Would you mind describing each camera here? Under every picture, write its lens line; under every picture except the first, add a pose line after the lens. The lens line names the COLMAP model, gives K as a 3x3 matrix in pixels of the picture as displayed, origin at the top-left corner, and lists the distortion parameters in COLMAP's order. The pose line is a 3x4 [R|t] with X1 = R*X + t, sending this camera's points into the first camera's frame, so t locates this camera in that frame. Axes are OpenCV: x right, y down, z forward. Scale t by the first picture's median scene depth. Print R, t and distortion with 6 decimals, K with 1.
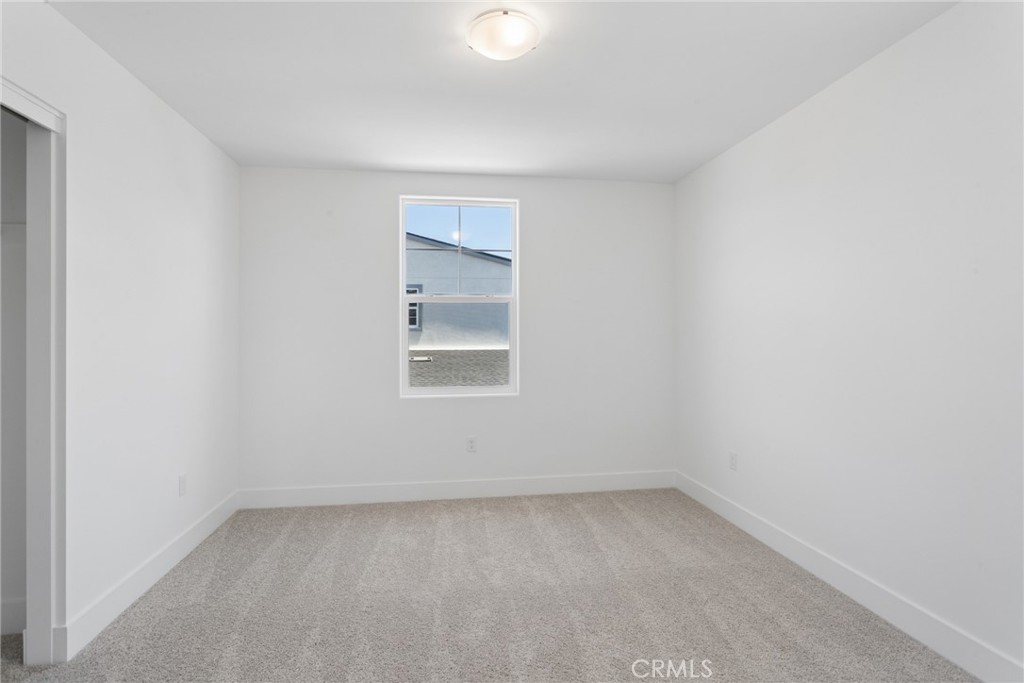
lens RADIAL K [[494.5, 0, 511.9], [0, 494.5, 335.6], [0, 0, 1]] dist [-0.003164, 0.000493]
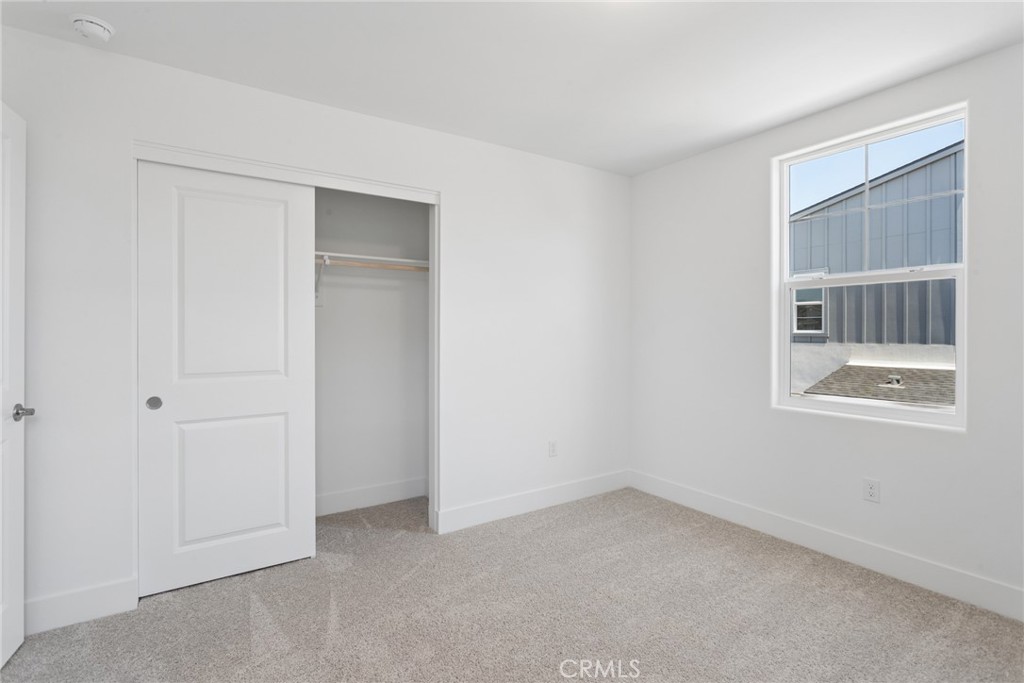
lens RADIAL K [[494.5, 0, 511.9], [0, 494.5, 335.6], [0, 0, 1]] dist [-0.003164, 0.000493]
pose [[0.430429, 0.008252, -0.902587, 0.355590], [-0.000797, 0.999961, 0.008763, 0.000321], [0.902624, -0.003053, 0.430419, 0.291302]]
